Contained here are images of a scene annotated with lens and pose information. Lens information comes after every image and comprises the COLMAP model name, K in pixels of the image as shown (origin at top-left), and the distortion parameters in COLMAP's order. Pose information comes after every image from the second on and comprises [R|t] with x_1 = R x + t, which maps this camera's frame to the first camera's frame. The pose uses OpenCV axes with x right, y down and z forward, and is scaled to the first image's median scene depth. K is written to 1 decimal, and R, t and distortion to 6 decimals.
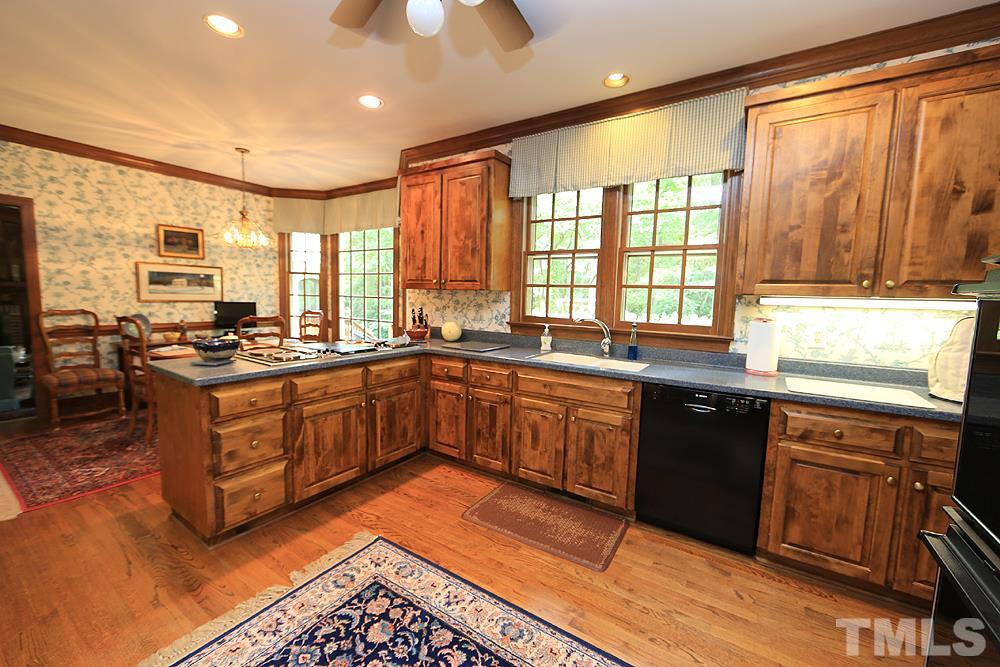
lens RADIAL K [[397.7, 0, 499.3], [0, 397.7, 334.9], [0, 0, 1]] dist [0.000891, 0.000672]
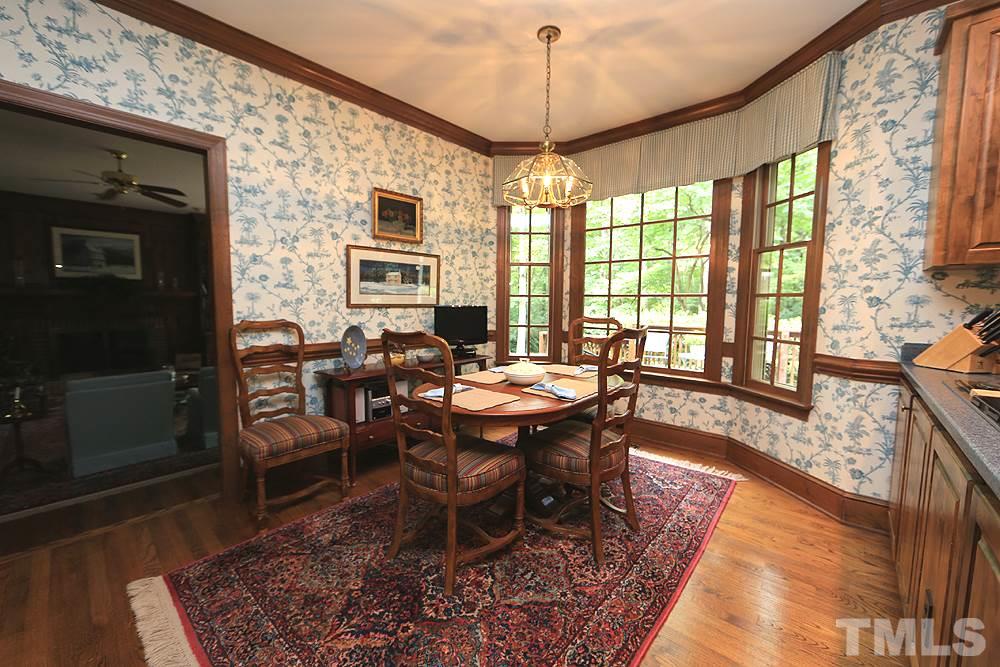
lens RADIAL K [[397.7, 0, 499.8], [0, 397.7, 333.4], [0, 0, 1]] dist [0.000891, 0.000672]
pose [[0.990337, -0.006768, -0.138519, -0.578650], [0.003903, 0.999773, -0.020944, -0.026016], [0.138630, 0.020201, 0.990138, 0.398819]]
